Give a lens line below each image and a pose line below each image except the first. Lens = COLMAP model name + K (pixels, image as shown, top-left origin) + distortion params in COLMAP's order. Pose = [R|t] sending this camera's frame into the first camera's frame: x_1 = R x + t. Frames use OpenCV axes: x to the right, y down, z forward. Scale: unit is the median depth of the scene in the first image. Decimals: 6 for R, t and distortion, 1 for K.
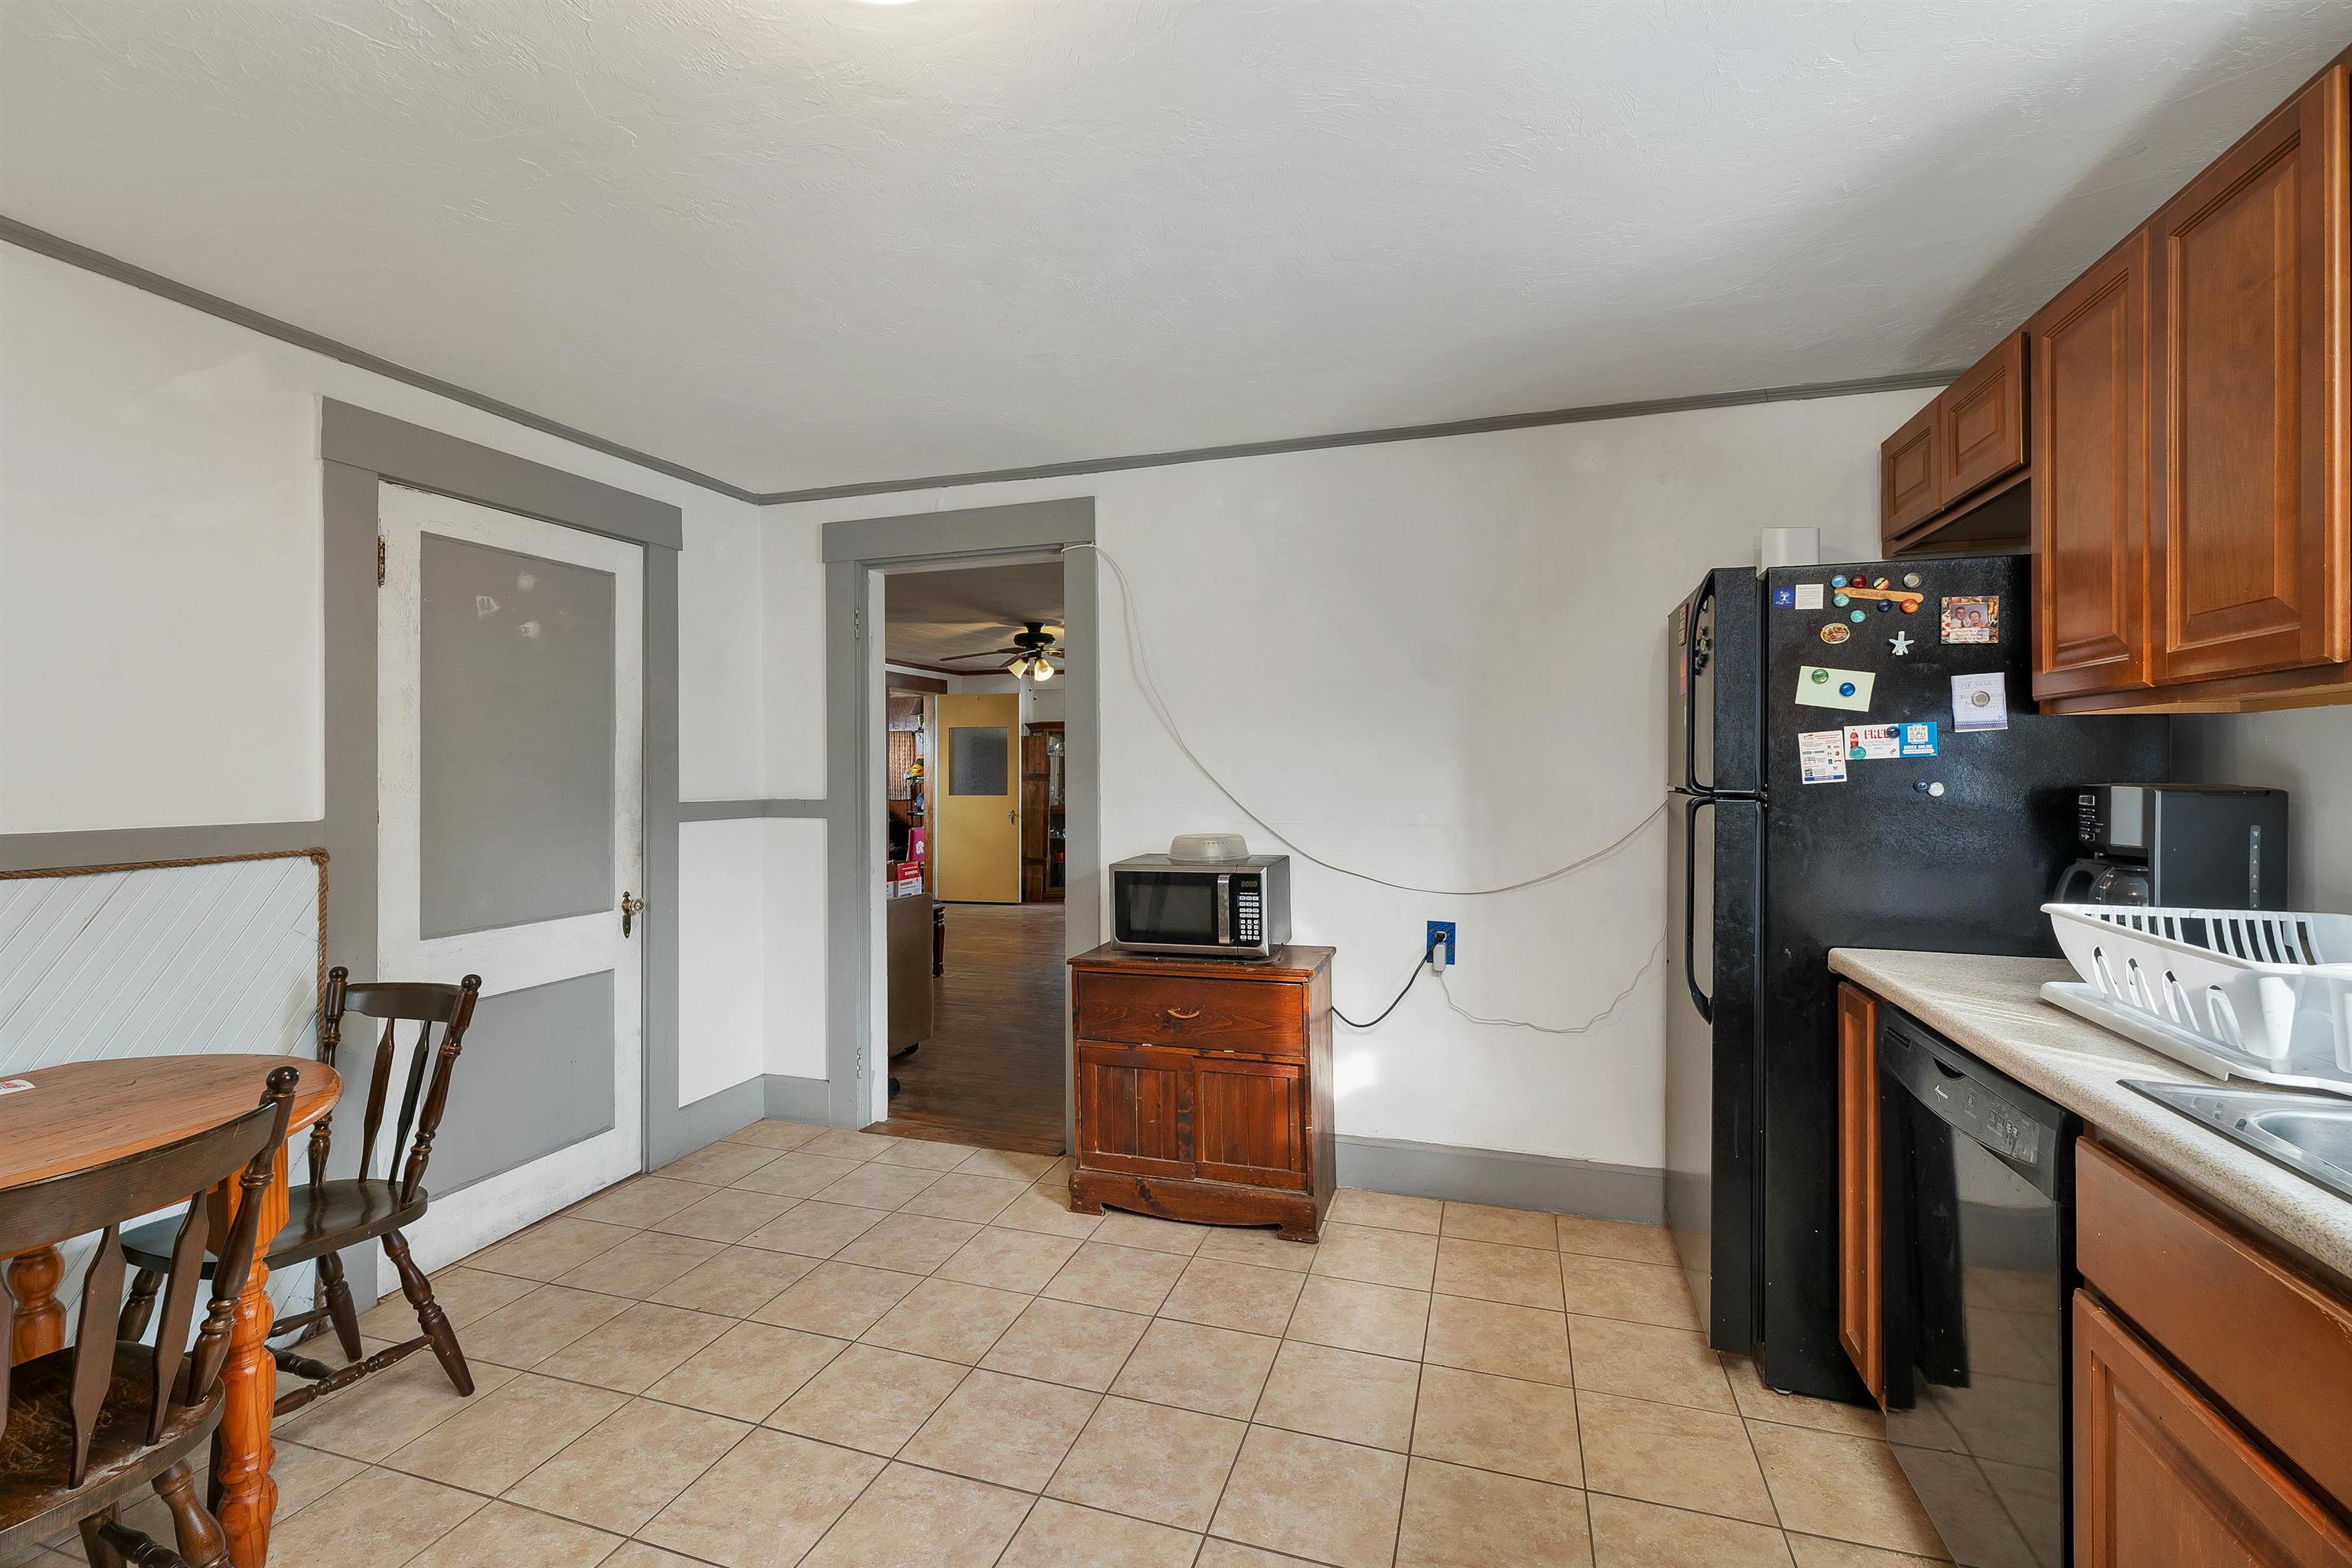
lens RADIAL K [[1002.8, 0, 1175.9], [0, 1002.8, 773.7], [0, 0, 1]] dist [0.001021, 0.000033]
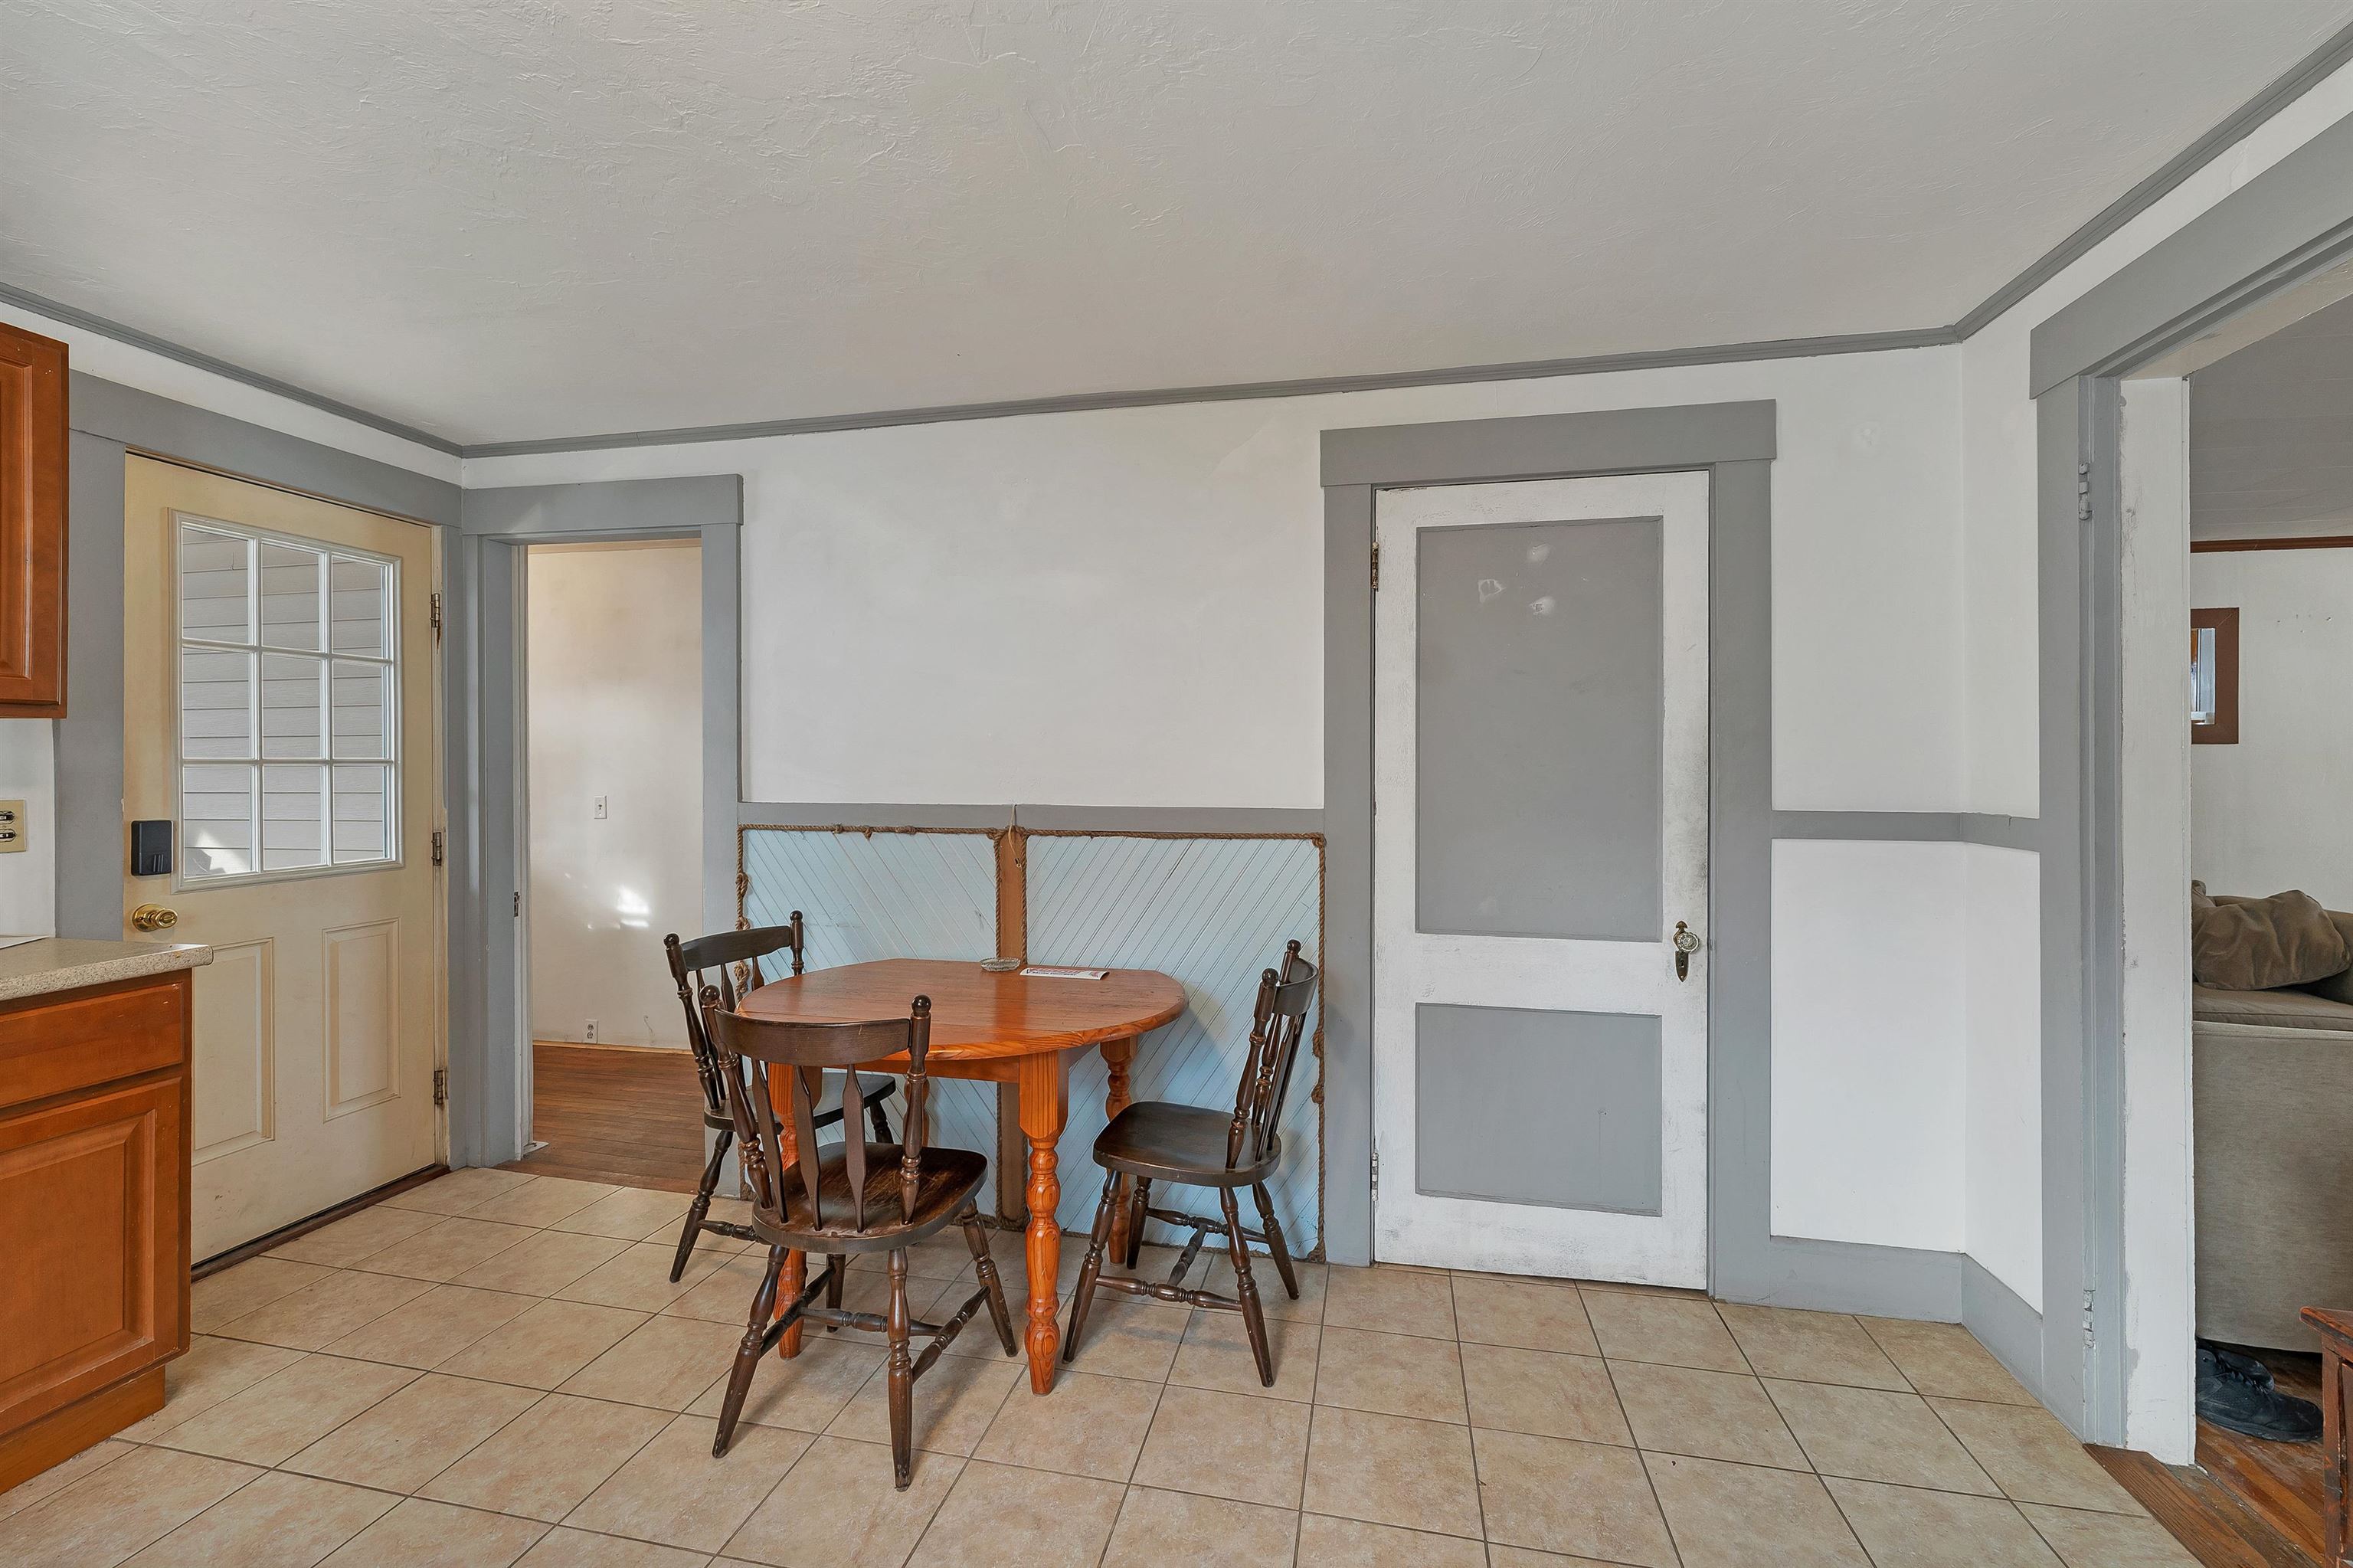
lens RADIAL K [[1003.3, 0, 1170.6], [0, 1003.3, 771.2], [0, 0, 1]] dist [0.001021, 0.000033]
pose [[0.103992, 0.006548, -0.994557, 0.186128], [-0.006618, 0.999961, 0.005891, -0.000894], [0.994556, 0.005969, 0.104031, 0.530616]]
